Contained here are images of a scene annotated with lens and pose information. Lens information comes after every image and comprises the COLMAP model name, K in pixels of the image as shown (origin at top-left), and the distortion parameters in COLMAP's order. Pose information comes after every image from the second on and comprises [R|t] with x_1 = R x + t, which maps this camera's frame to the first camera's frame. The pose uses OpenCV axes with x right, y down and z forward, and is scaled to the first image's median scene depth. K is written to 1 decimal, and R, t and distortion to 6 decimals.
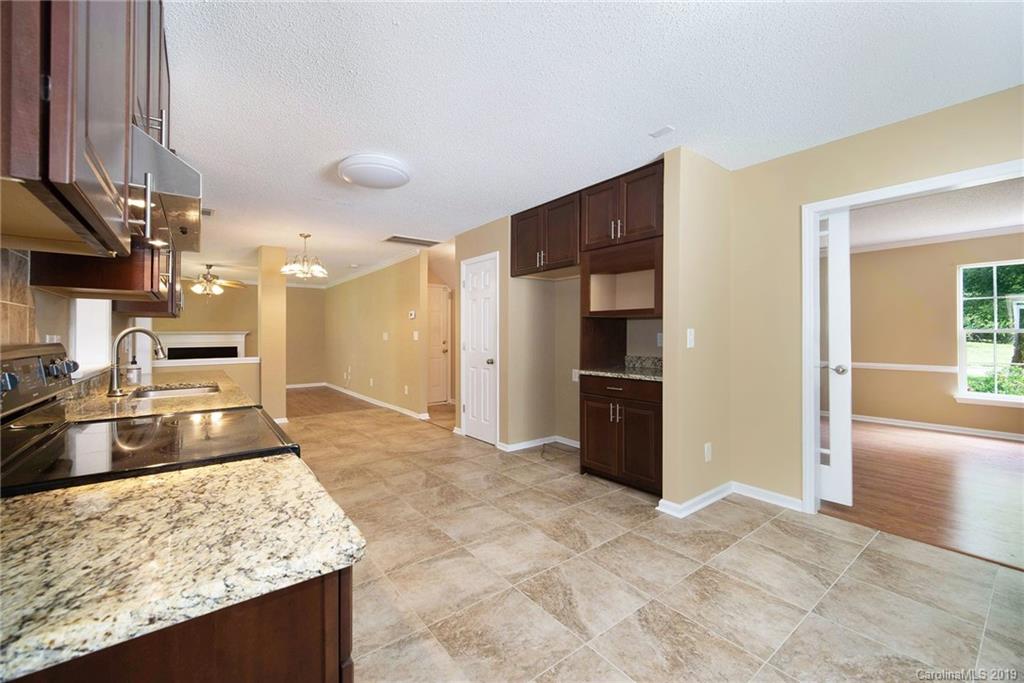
lens RADIAL K [[413.2, 0, 498.8], [0, 413.2, 336.4], [0, 0, 1]] dist [-0.000108, 0.000146]
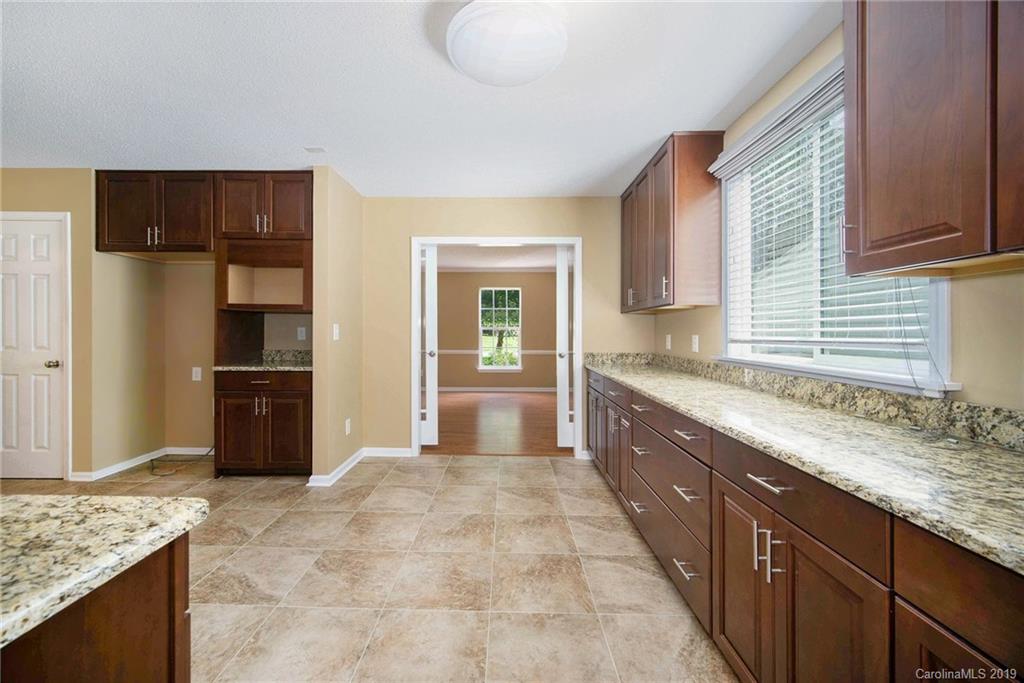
lens RADIAL K [[408.0, 0, 502.5], [0, 408.0, 337.8], [0, 0, 1]] dist [0.000843, 0.000085]
pose [[0.611902, -0.007163, 0.790901, -0.162866], [-0.005516, 0.999896, 0.013324, 0.002484], [-0.790915, -0.012515, 0.611798, -0.082359]]
